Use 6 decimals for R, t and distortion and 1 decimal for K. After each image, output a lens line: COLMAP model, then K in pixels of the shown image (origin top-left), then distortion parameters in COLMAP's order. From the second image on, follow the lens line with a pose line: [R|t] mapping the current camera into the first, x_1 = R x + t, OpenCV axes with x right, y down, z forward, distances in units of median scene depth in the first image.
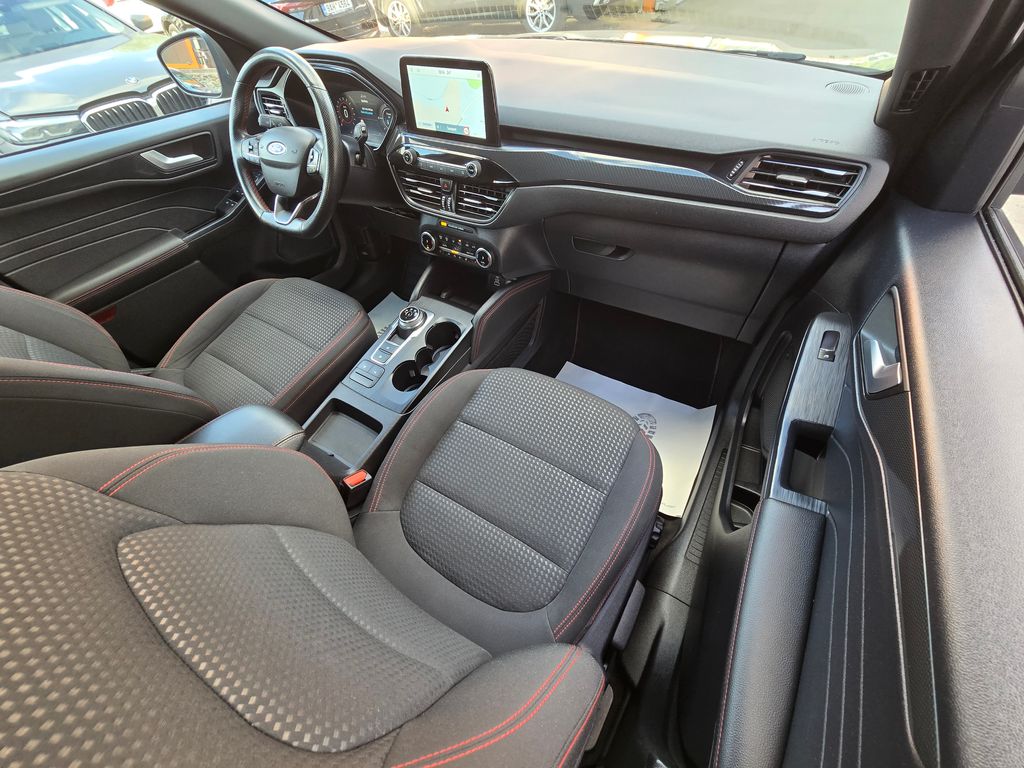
lens RADIAL K [[411.7, 0, 512.0], [0, 411.7, 384.0], [0, 0, 1]] dist [0.000905, 0.000305]
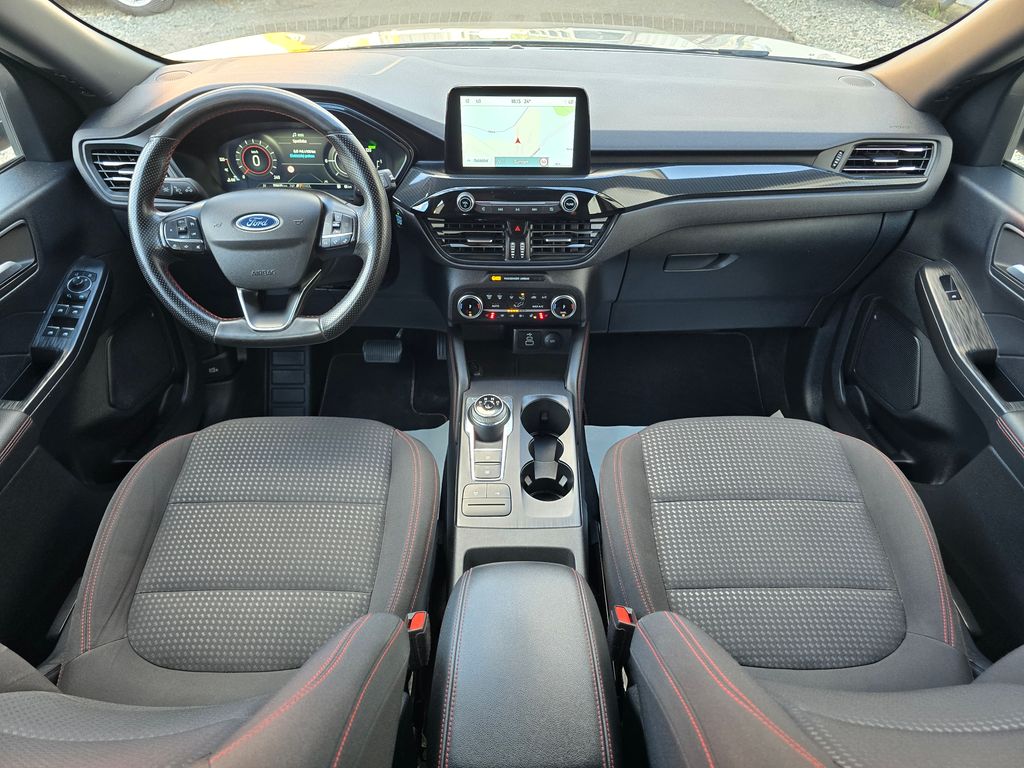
lens RADIAL K [[694.9, 0, 505.8], [0, 694.9, 390.4], [0, 0, 1]] dist [0.063183, -0.055077]
pose [[0.839266, -0.281300, 0.465298, -0.898750], [0.363252, 0.926848, -0.094870, -0.083051], [-0.404574, 0.248642, 0.880055, -0.077526]]
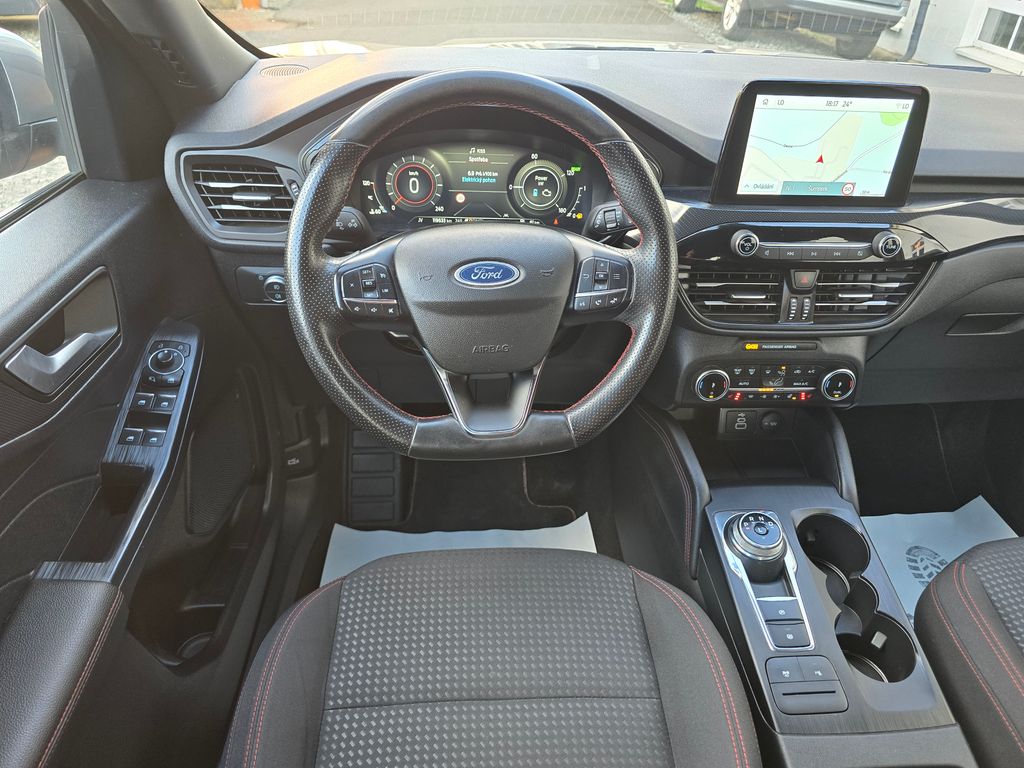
lens RADIAL K [[697.2, 0, 512.0], [0, 697.2, 384.0], [0, 0, 1]] dist [0.076290, -0.082333]
pose [[0.790668, -0.257153, 0.555623, -1.061611], [0.382766, 0.915916, -0.120784, -0.397927], [-0.477844, 0.308174, 0.822614, 0.457908]]
